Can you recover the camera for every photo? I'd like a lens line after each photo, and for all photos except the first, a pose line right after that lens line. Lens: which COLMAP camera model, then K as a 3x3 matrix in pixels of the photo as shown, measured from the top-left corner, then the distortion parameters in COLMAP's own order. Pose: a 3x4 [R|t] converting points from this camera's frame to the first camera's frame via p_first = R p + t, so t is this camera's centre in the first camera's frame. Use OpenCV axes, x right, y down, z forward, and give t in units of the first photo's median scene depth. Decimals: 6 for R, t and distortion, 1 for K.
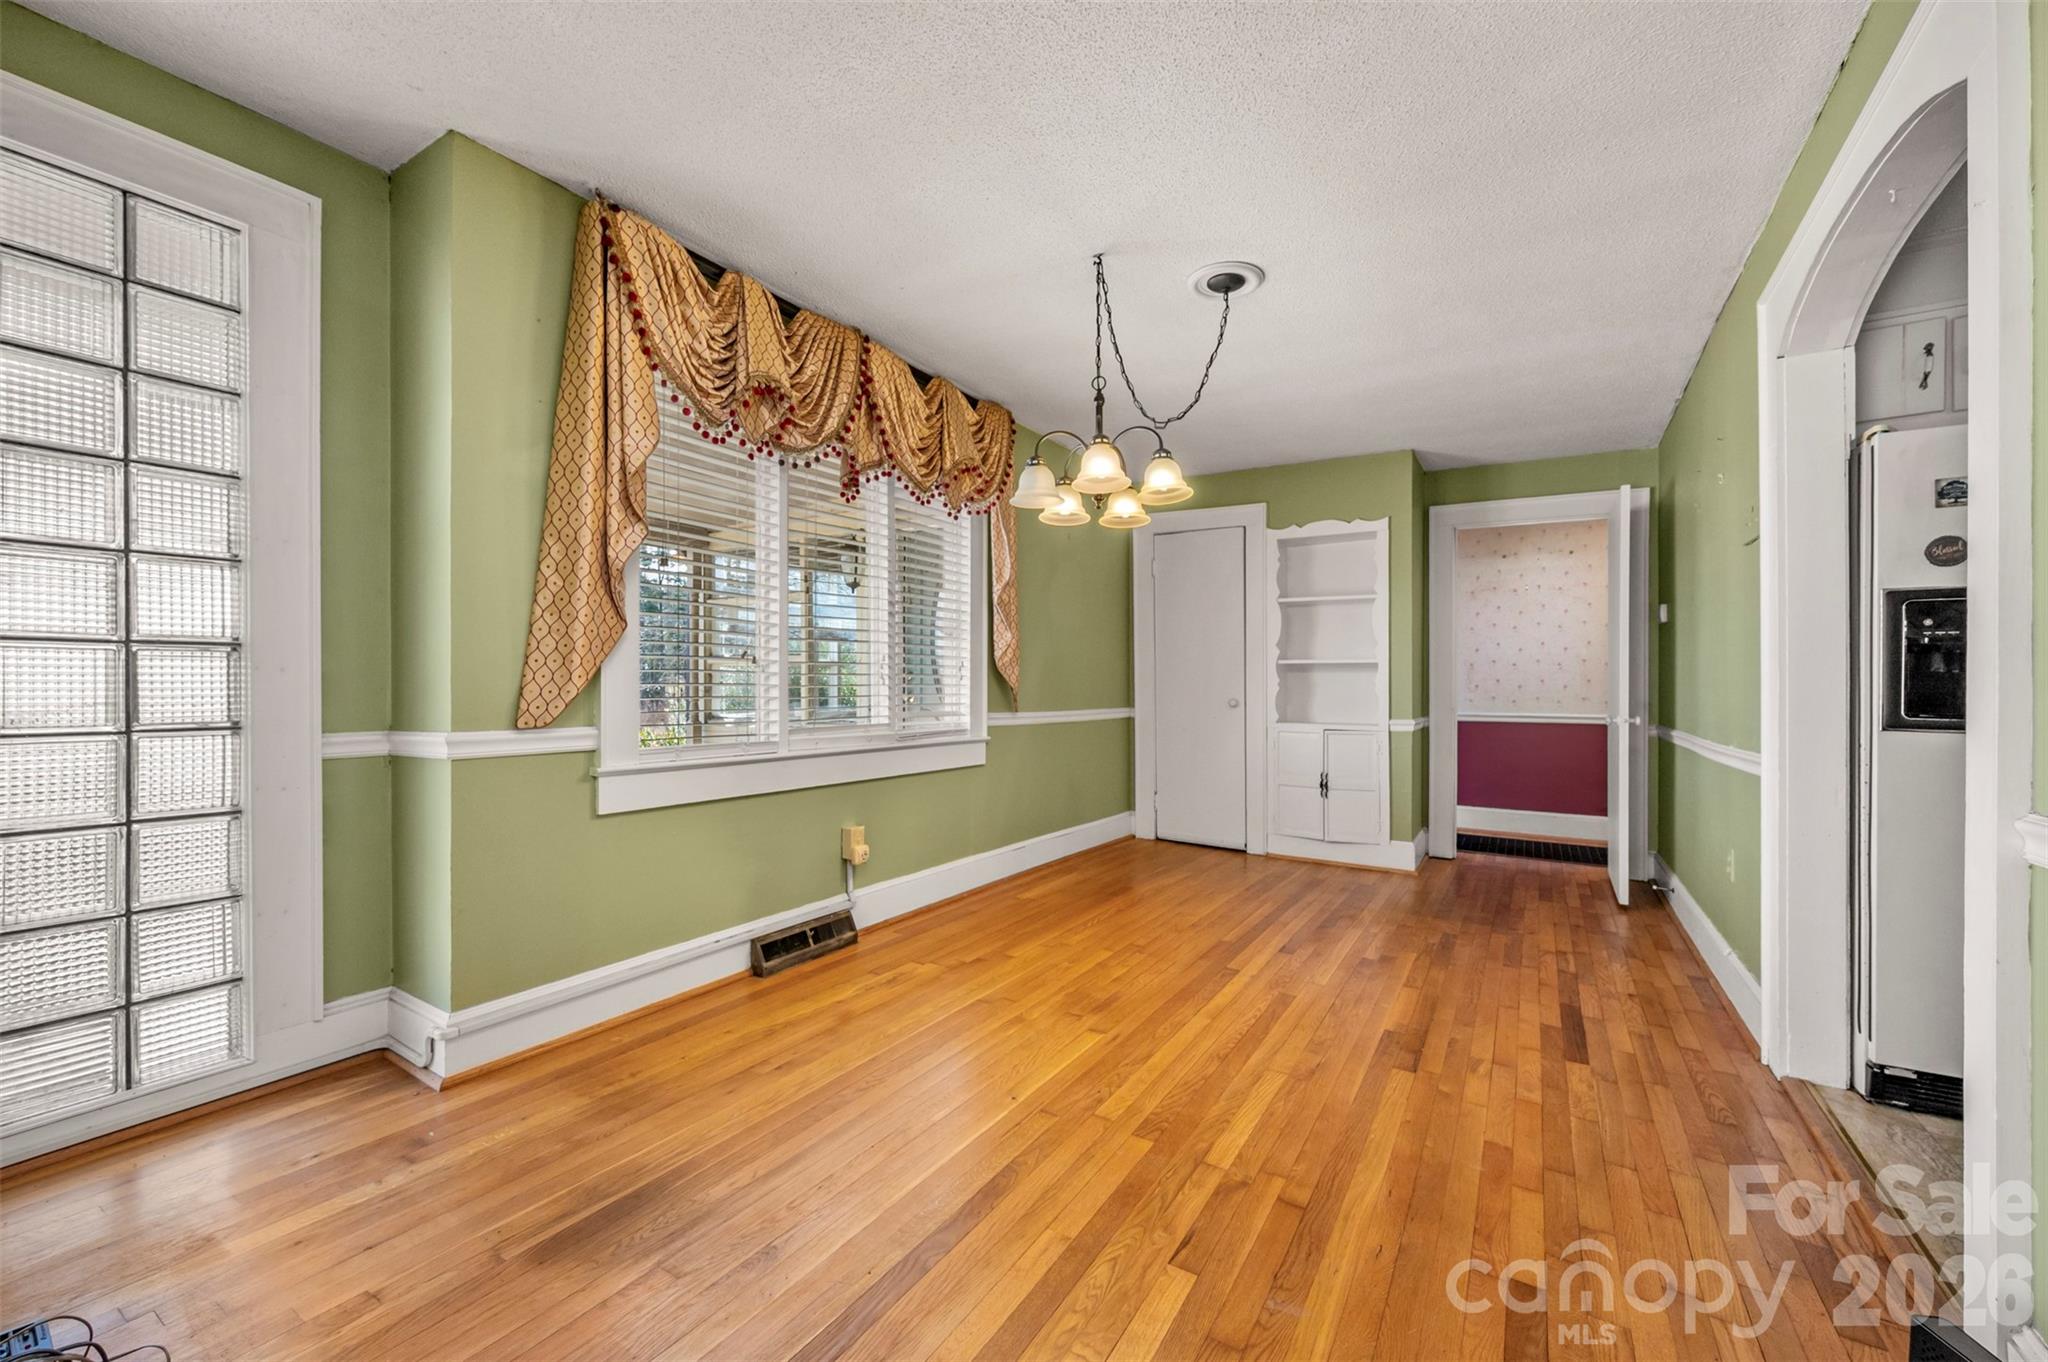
lens RADIAL K [[818.2, 0, 1020.3], [0, 818.2, 688.9], [0, 0, 1]] dist [-0.002845, 0.000177]
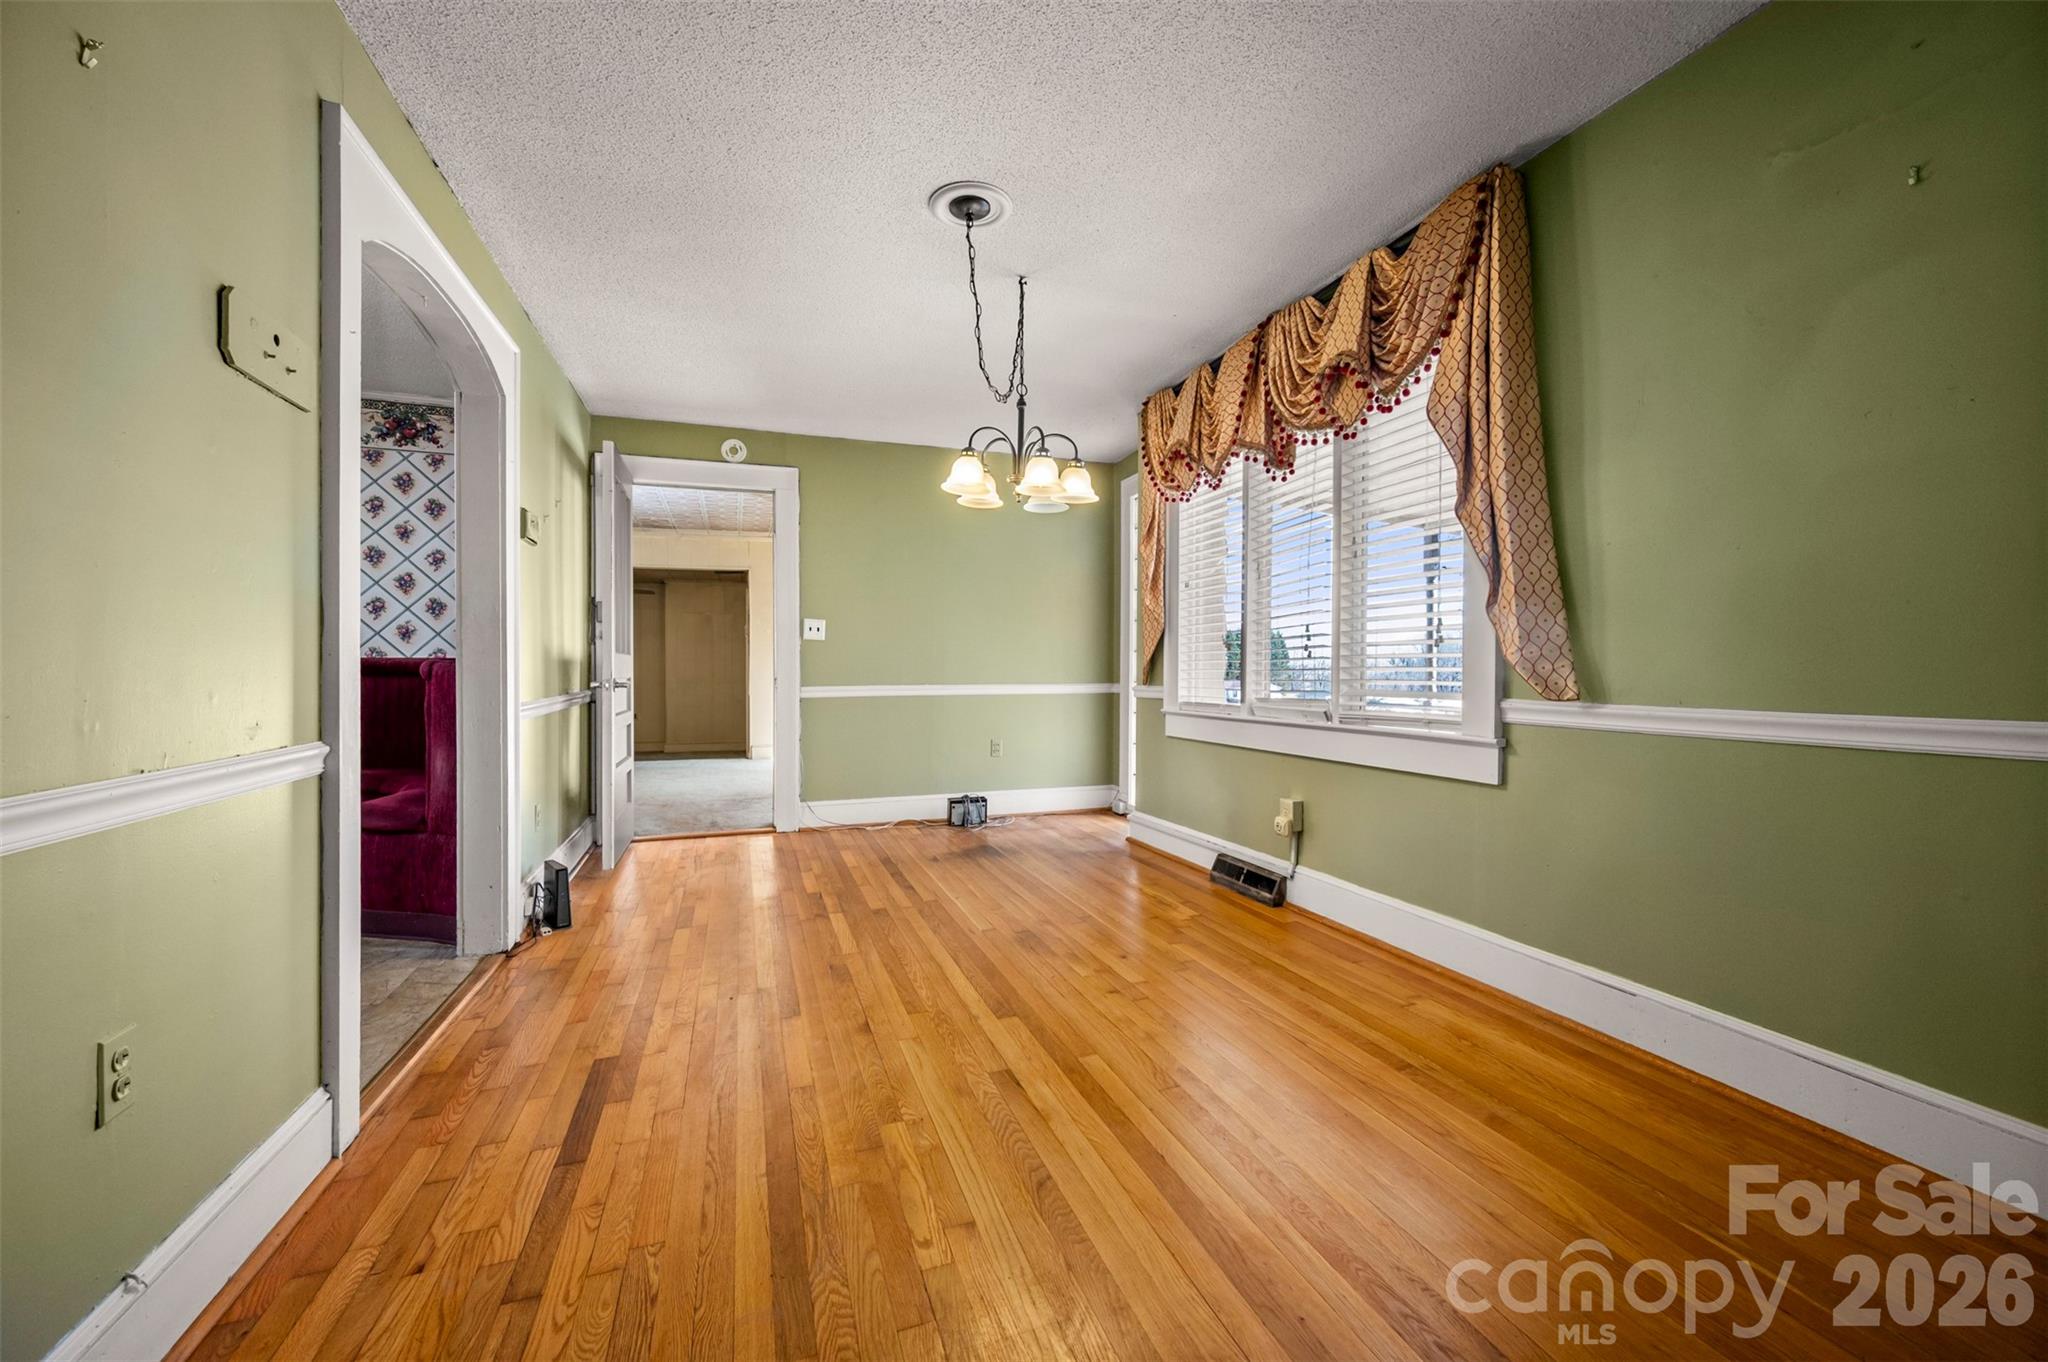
lens RADIAL K [[818.2, 0, 1036.7], [0, 818.2, 674.9], [0, 0, 1]] dist [-0.002845, 0.000177]
pose [[-0.616636, -0.001003, -0.787248, 0.850603], [-0.001719, 0.999999, 0.000073, 0.017981], [0.787247, 0.001398, -0.616637, 1.495715]]
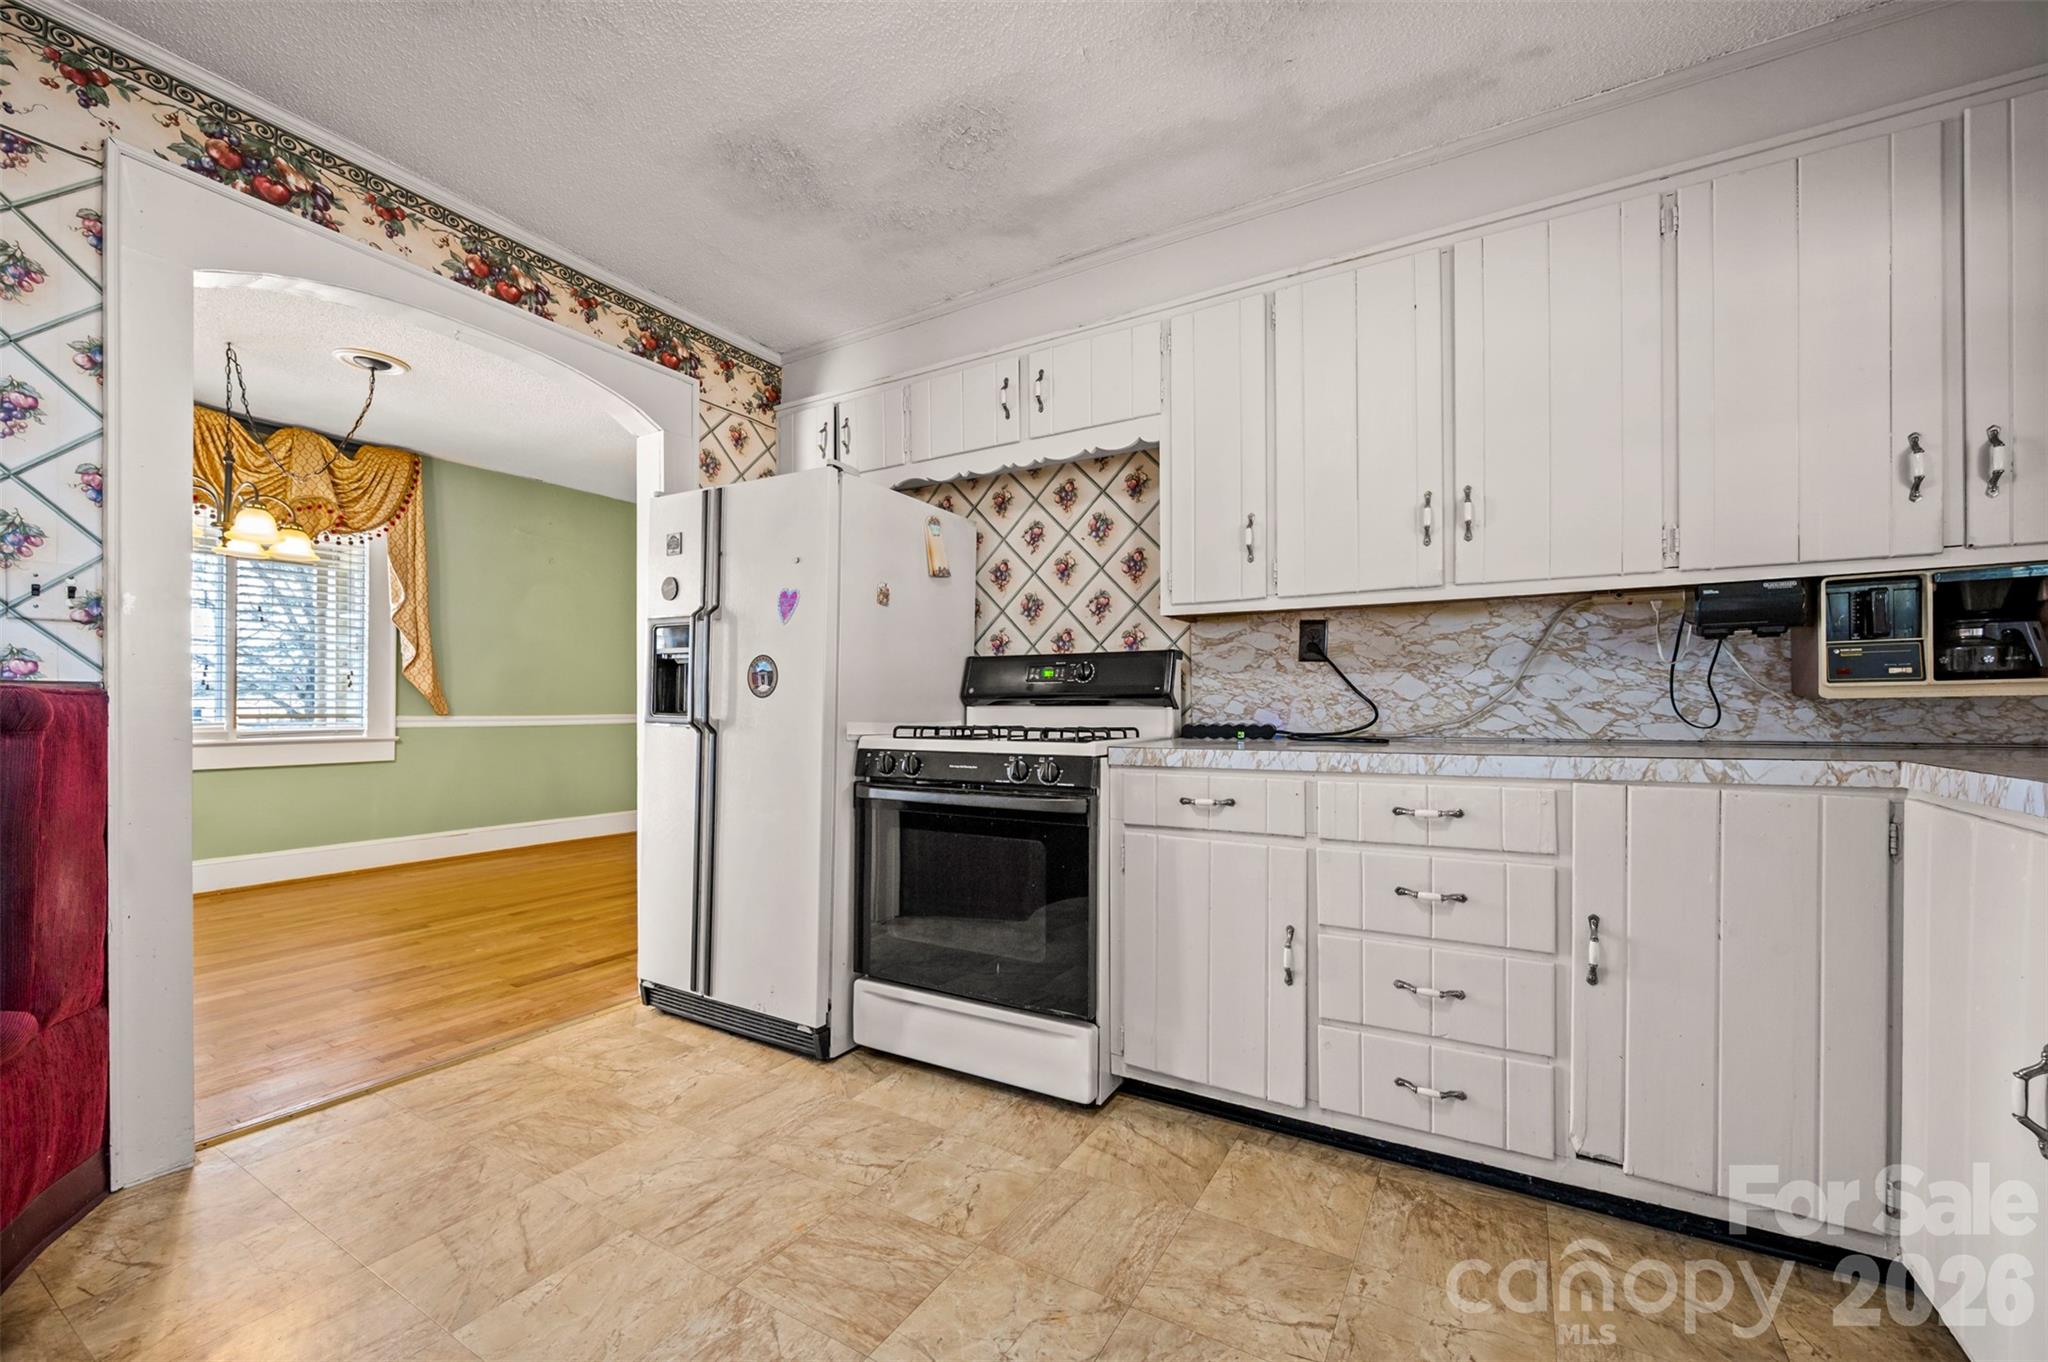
lens RADIAL K [[818.2, 0, 1029.3], [0, 818.2, 687.8], [0, 0, 1]] dist [-0.002845, 0.000177]
pose [[0.999845, -0.001778, 0.017492, 1.123504], [0.001954, 0.999948, -0.010039, 0.004615], [-0.017474, 0.010071, 0.999797, -0.223624]]
